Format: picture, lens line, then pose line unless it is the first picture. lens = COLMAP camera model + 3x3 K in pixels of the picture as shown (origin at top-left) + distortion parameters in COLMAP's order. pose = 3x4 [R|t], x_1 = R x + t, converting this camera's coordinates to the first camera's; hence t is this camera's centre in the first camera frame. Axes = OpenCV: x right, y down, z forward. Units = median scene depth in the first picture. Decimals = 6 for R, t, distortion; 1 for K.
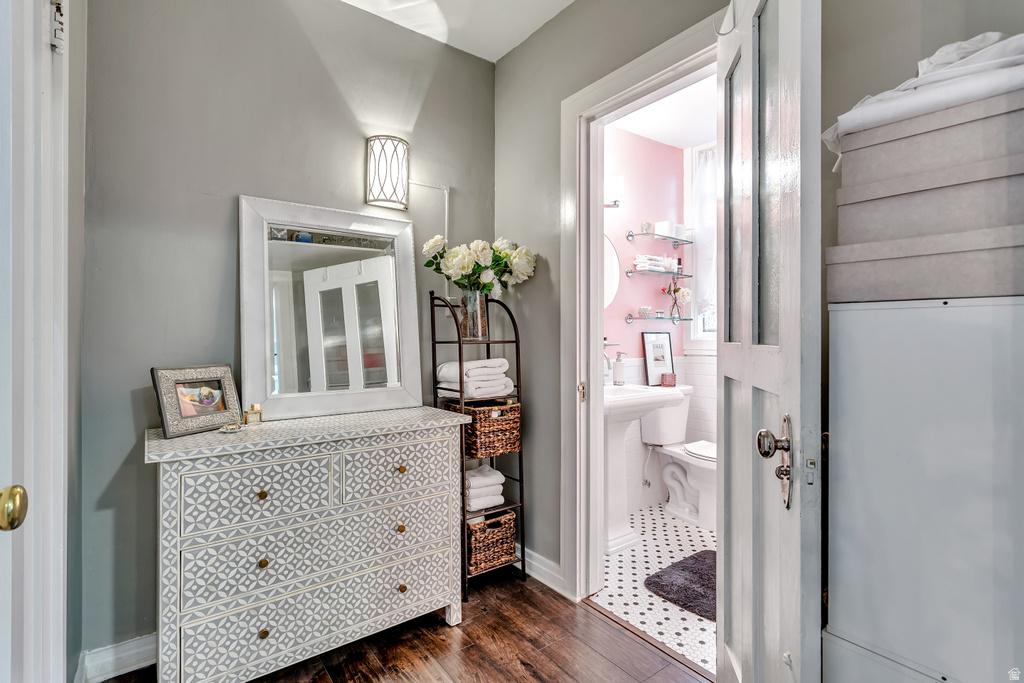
lens RADIAL K [[485.8, 0, 507.9], [0, 485.8, 334.3], [0, 0, 1]] dist [-0.001665, -0.000025]
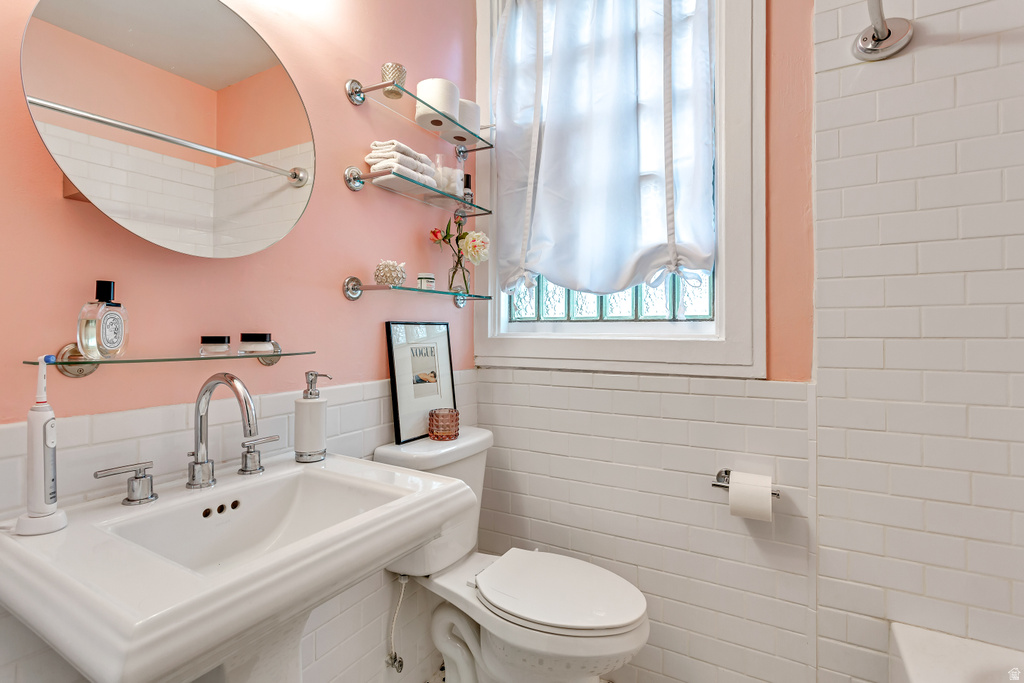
lens RADIAL K [[485.8, 0, 507.9], [0, 485.8, 334.3], [0, 0, 1]] dist [-0.001665, -0.000025]
pose [[0.915382, -0.000952, 0.402585, 0.198151], [-0.004200, 0.999920, 0.011914, 0.001746], [-0.402564, -0.012597, 0.915305, 0.546187]]
